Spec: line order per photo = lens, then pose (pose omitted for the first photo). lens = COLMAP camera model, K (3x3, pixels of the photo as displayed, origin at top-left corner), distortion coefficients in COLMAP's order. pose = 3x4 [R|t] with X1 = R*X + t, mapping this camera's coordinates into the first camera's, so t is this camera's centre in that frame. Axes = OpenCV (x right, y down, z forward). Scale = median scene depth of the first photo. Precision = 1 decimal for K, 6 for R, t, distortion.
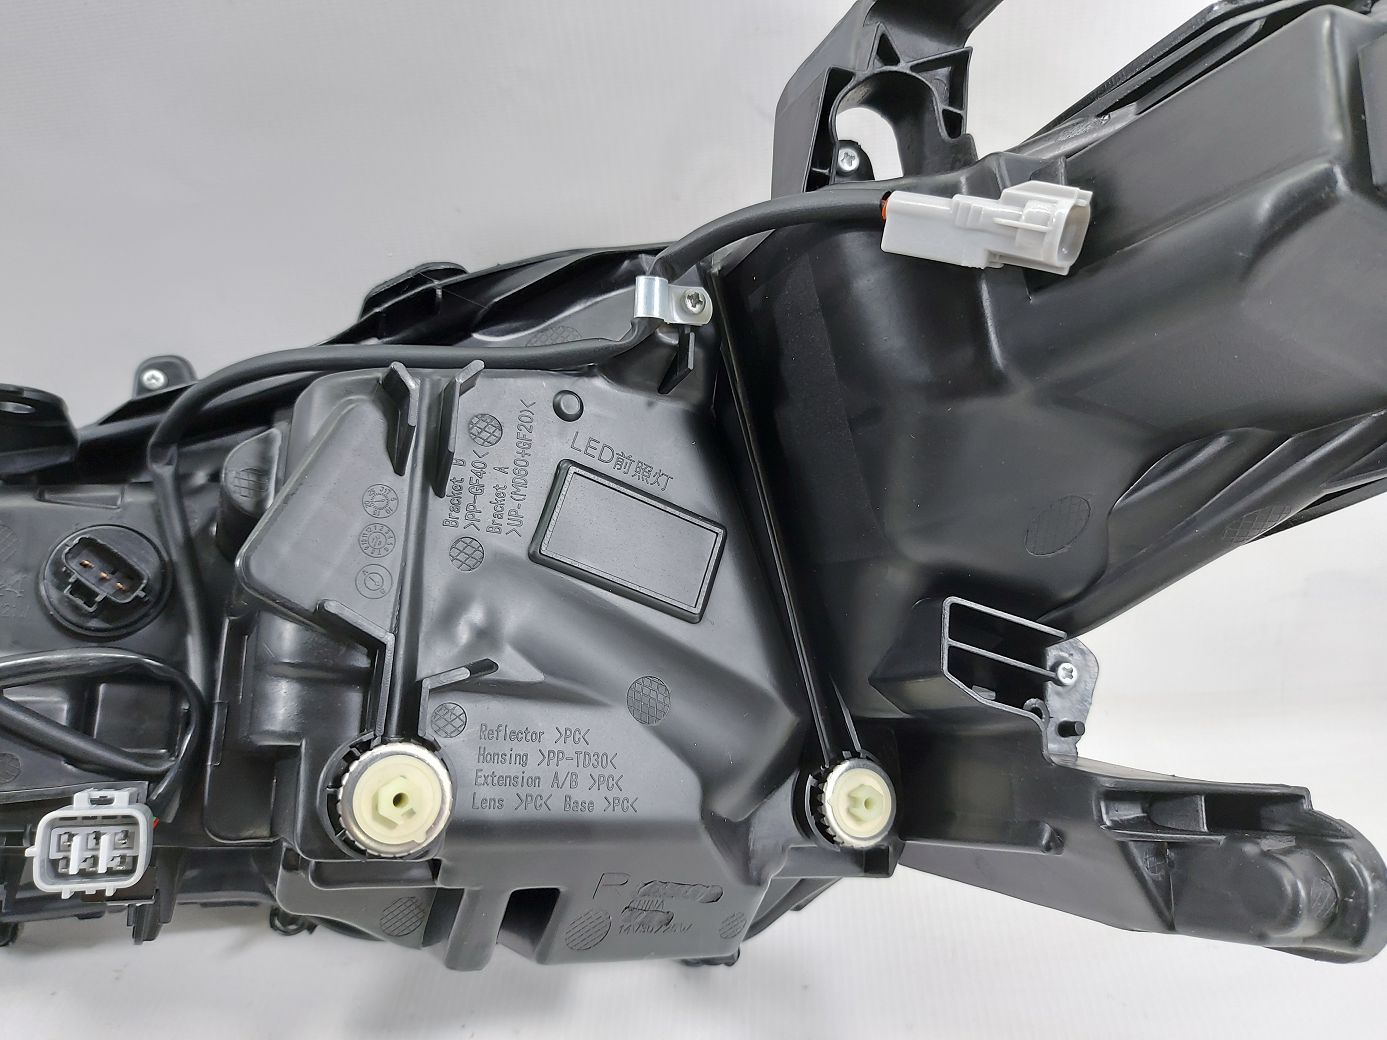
lens RADIAL K [[1079.0, 0, 764.8], [0, 1079.0, 541.3], [0, 0, 1]] dist [0.042257, -0.062090]
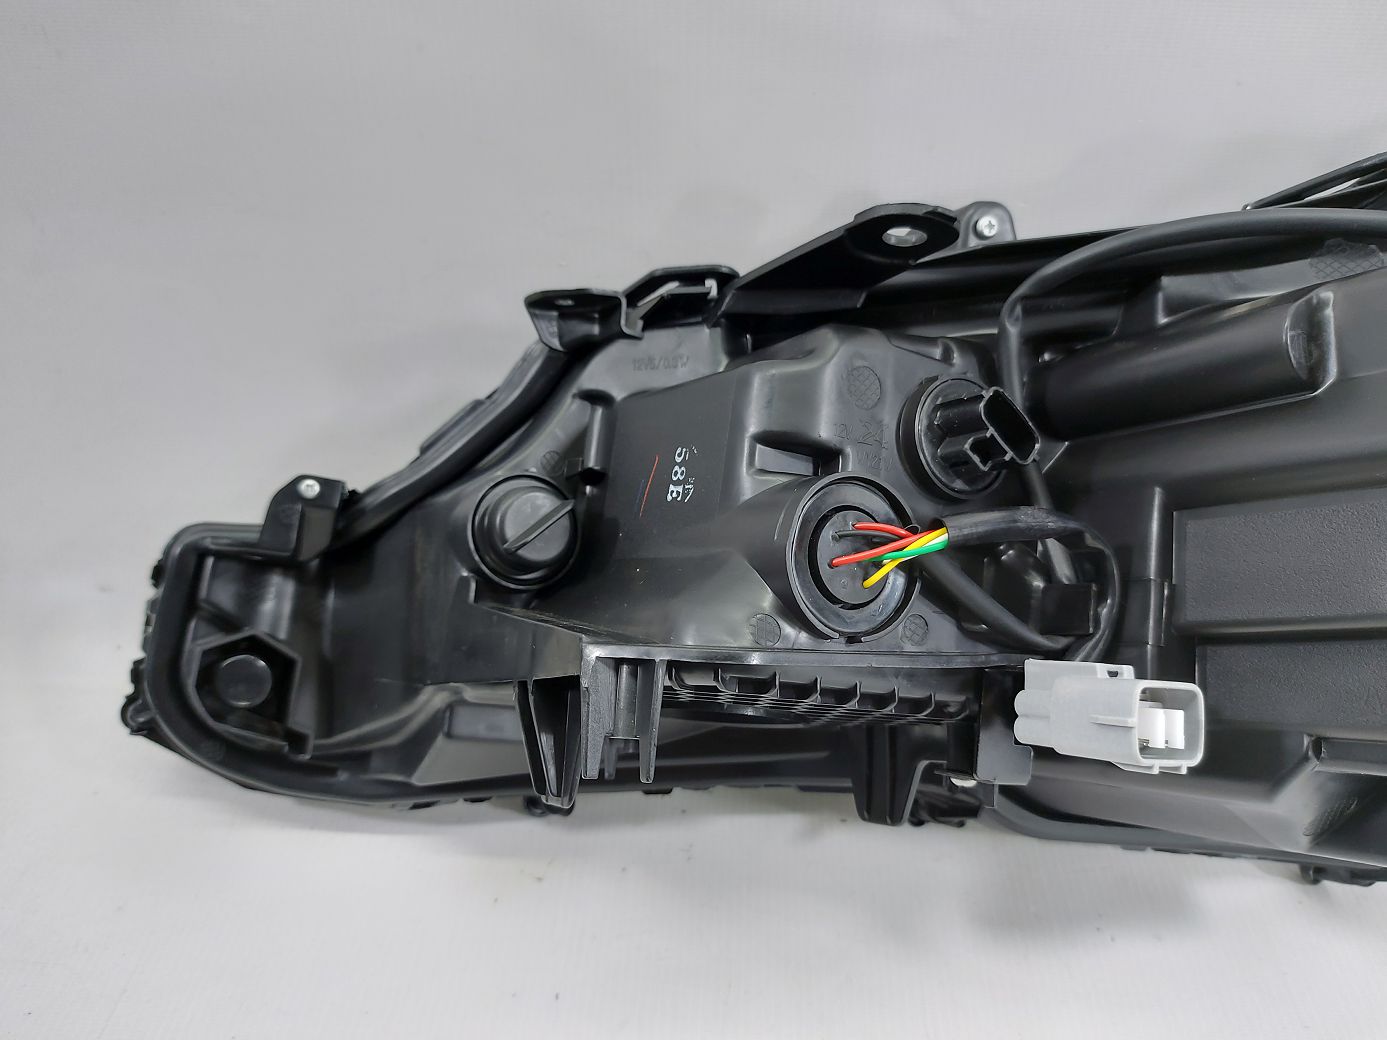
lens RADIAL K [[1079.0, 0, 764.8], [0, 1079.0, 541.3], [0, 0, 1]] dist [0.042257, -0.062090]
pose [[0.990385, 0.089749, 0.105271, -1.066157], [-0.096039, 0.993785, 0.056279, 0.107637], [-0.099565, -0.065848, 0.992850, 0.117326]]
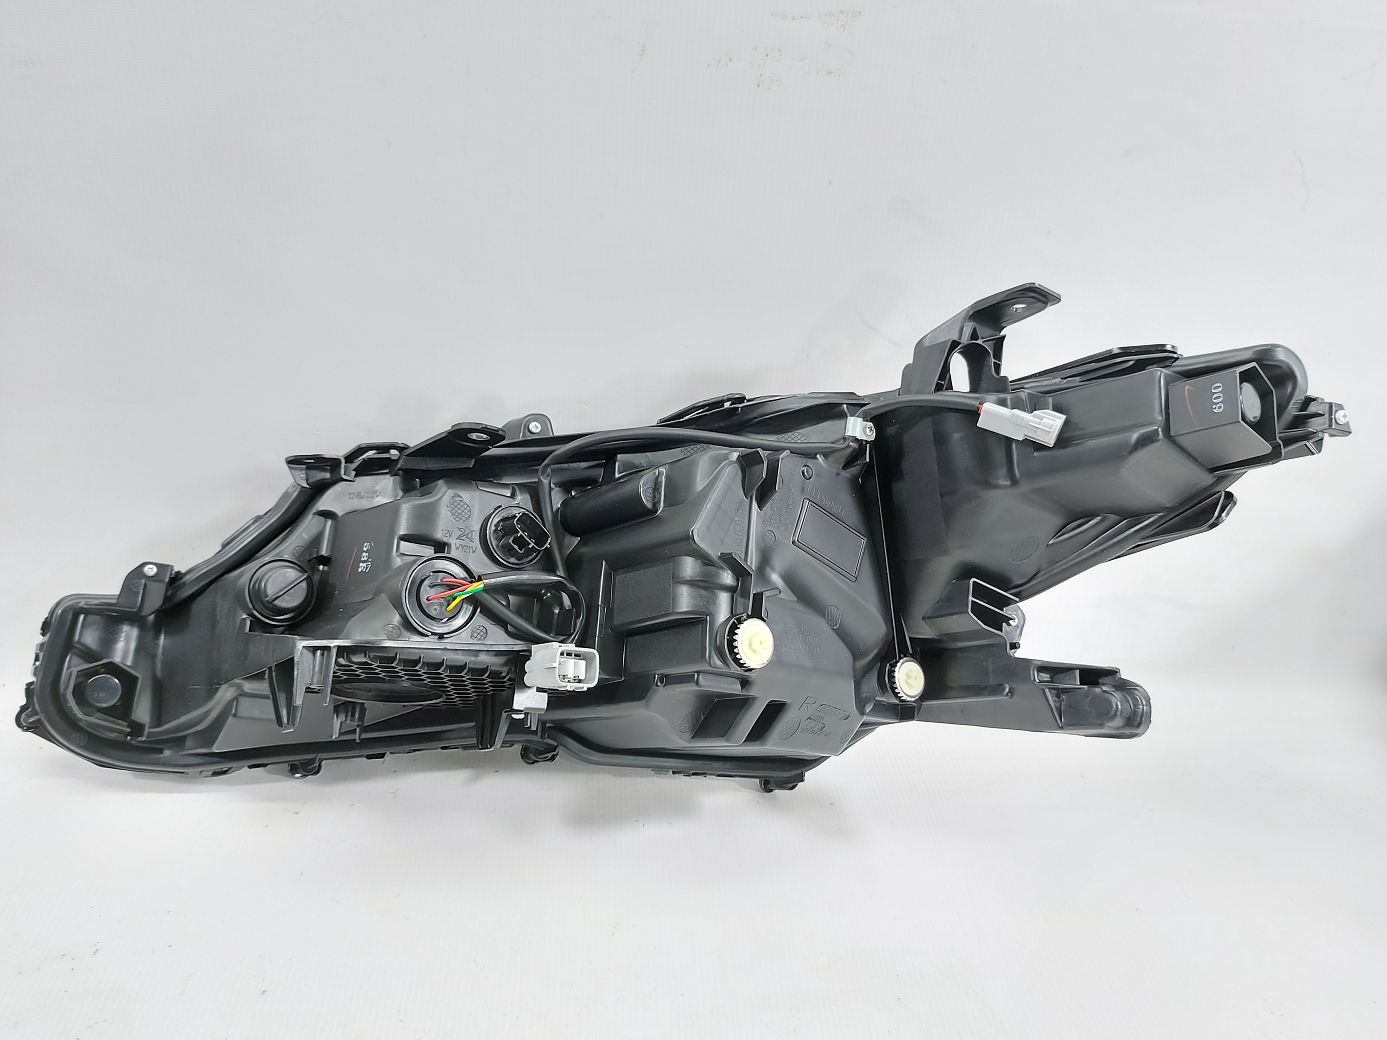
lens RADIAL K [[1079.0, 0, 764.8], [0, 1079.0, 541.3], [0, 0, 1]] dist [0.042257, -0.062090]
pose [[0.969977, 0.087673, 0.226843, -0.750730], [-0.080446, 0.995918, -0.040930, 0.102931], [-0.229506, 0.021452, 0.973071, -1.043088]]
